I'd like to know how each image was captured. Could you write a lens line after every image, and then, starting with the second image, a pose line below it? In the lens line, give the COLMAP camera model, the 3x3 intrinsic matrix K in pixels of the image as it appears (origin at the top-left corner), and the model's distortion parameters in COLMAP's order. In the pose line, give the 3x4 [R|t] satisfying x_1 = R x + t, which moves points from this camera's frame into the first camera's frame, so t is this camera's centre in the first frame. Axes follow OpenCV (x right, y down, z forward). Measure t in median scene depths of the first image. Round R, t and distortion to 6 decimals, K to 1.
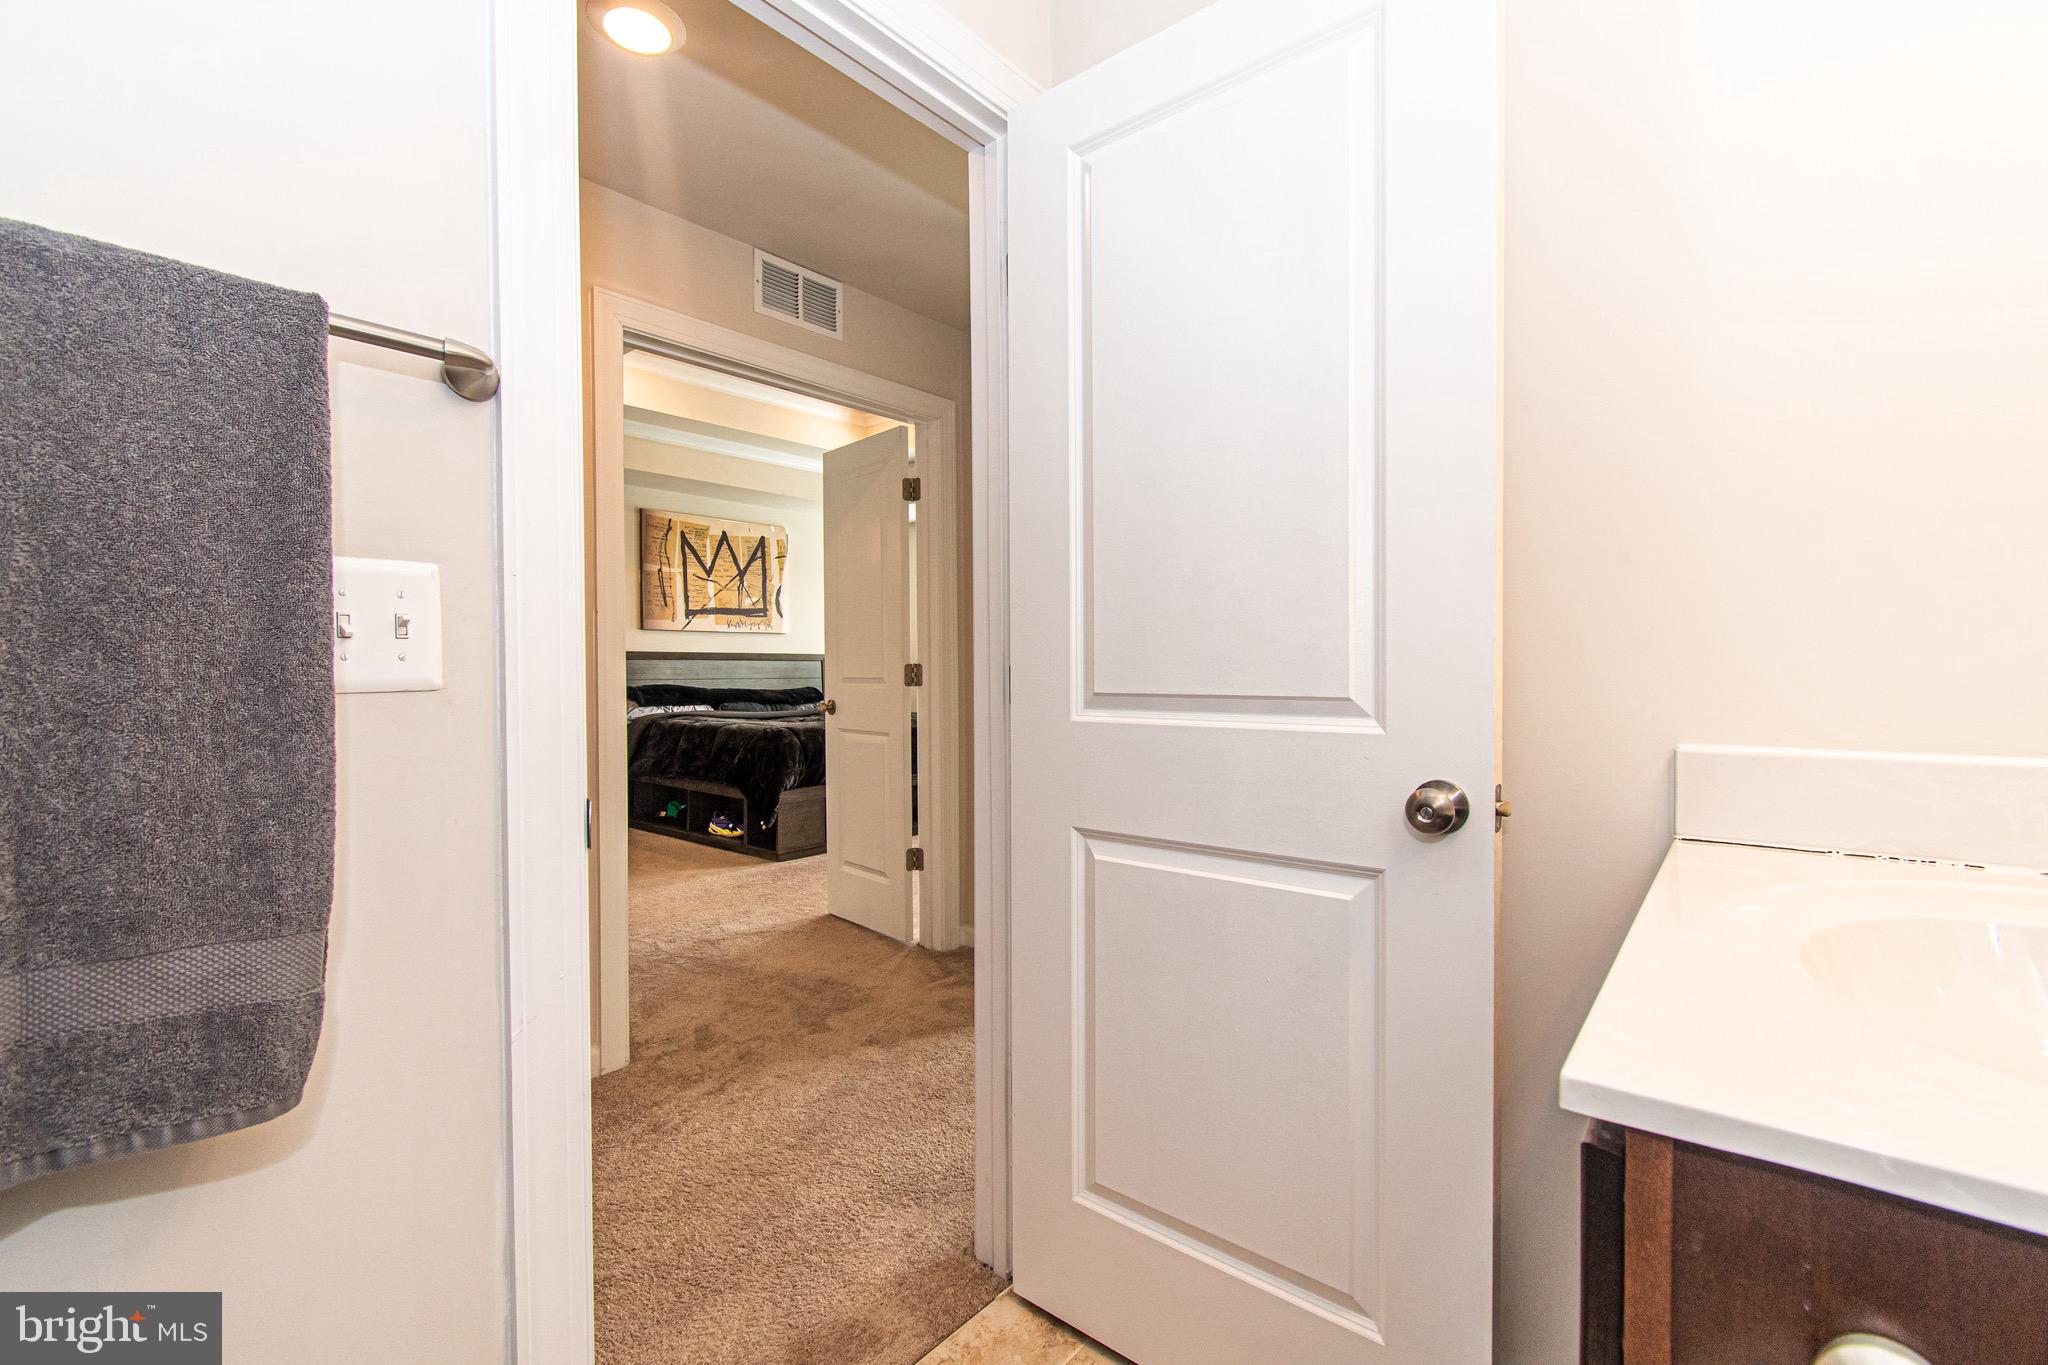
lens RADIAL K [[896.7, 0, 1021.4], [0, 896.7, 675.0], [0, 0, 1]] dist [0.005282, -0.002458]
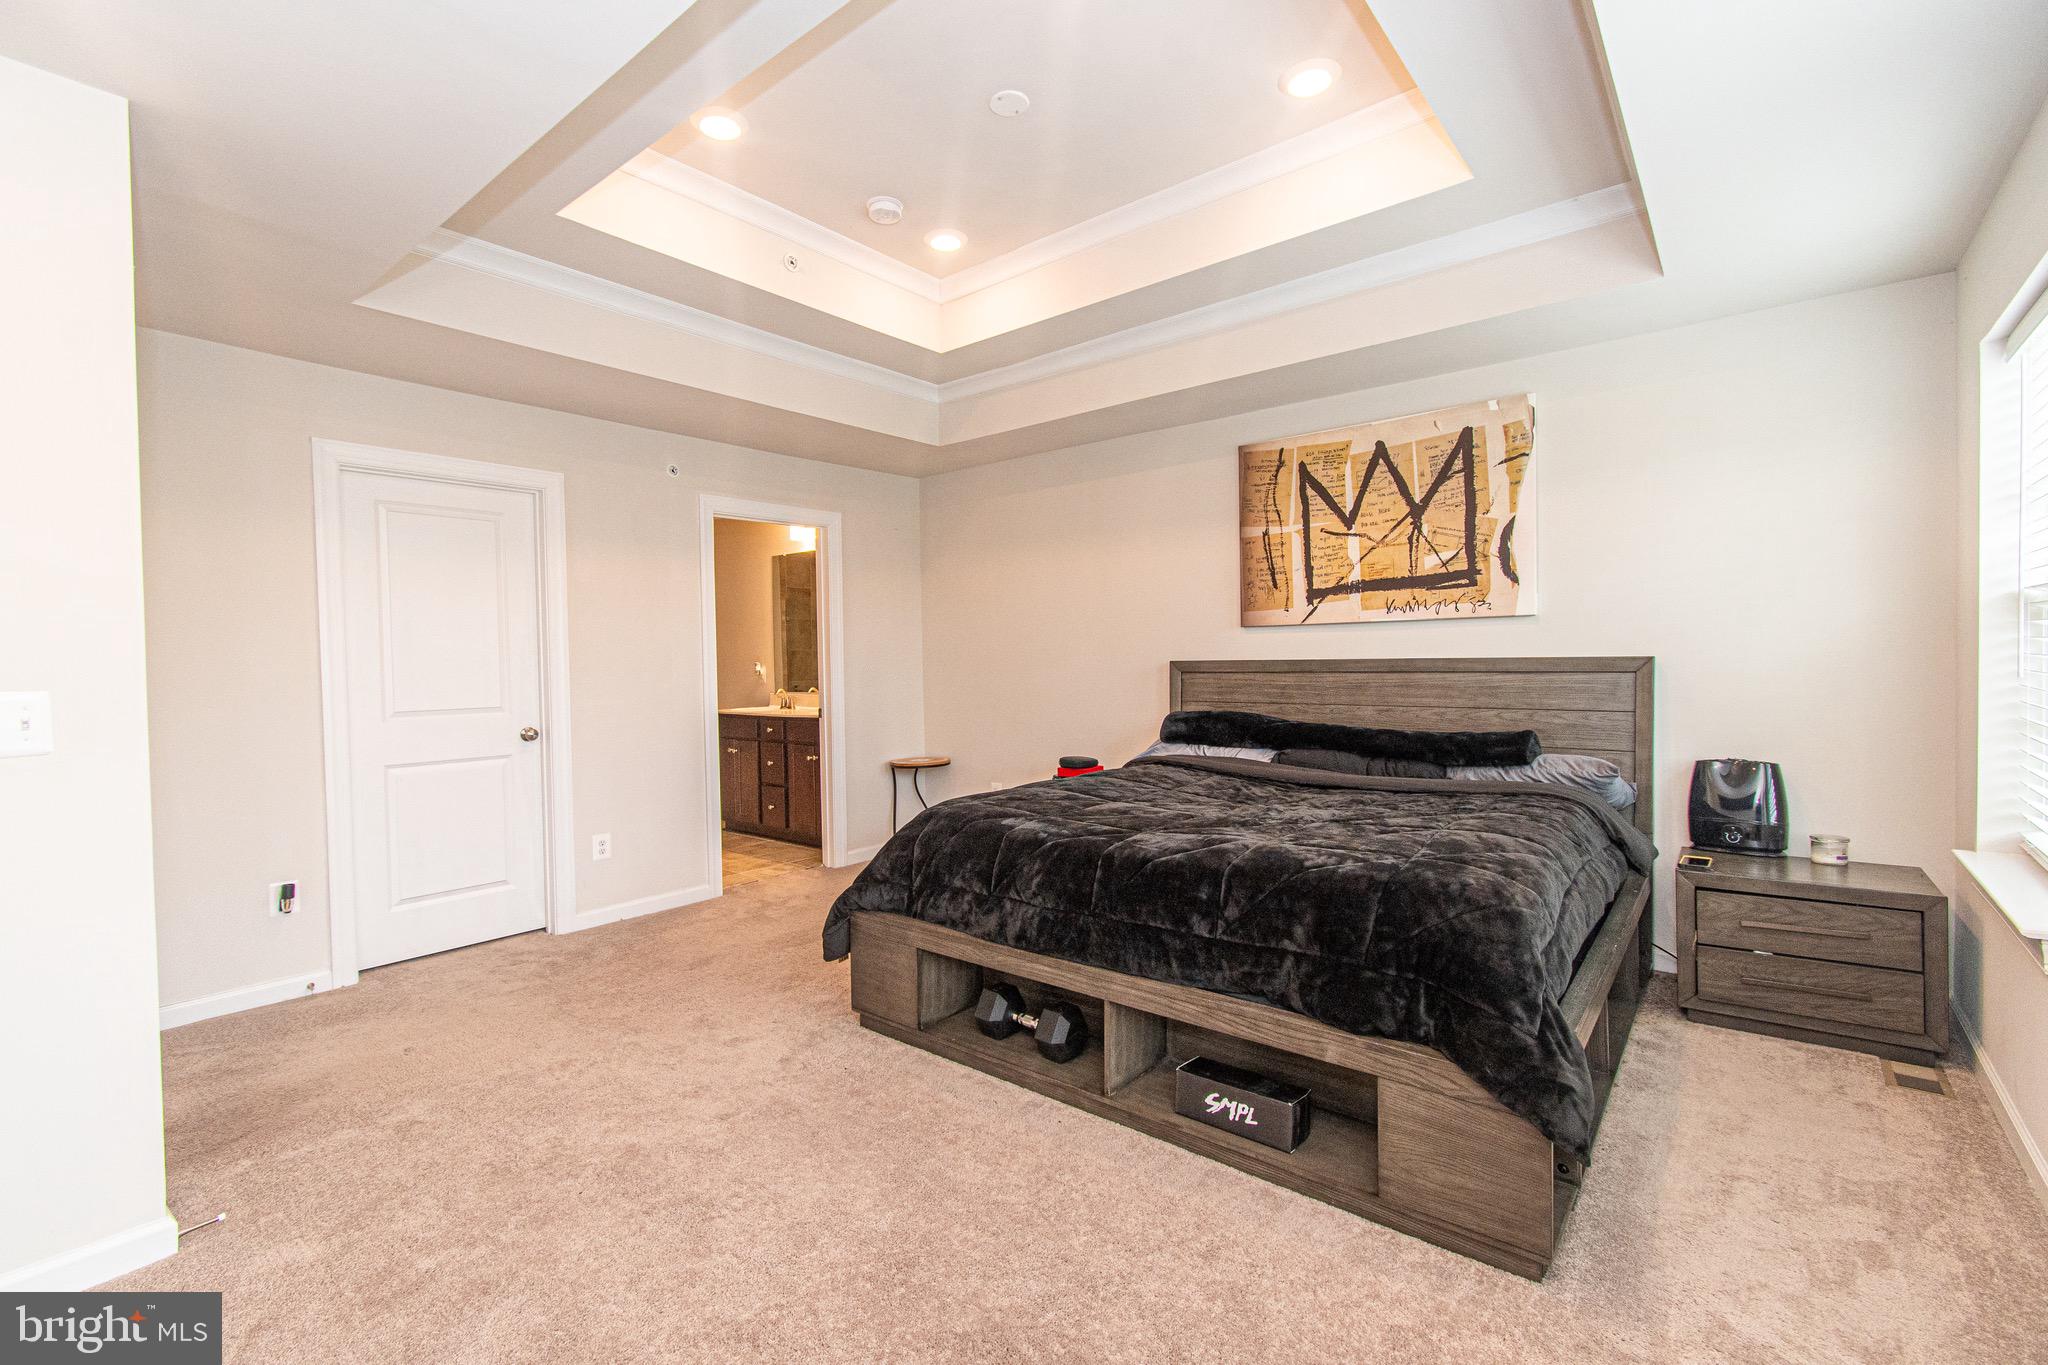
lens RADIAL K [[896.7, 0, 1015.7], [0, 896.7, 674.0], [0, 0, 1]] dist [0.005282, -0.002458]
pose [[0.011100, 0.013876, -0.999842, 0.226766], [0.001091, 0.999903, 0.013889, -0.023430], [0.999938, -0.001245, 0.011083, 0.766715]]
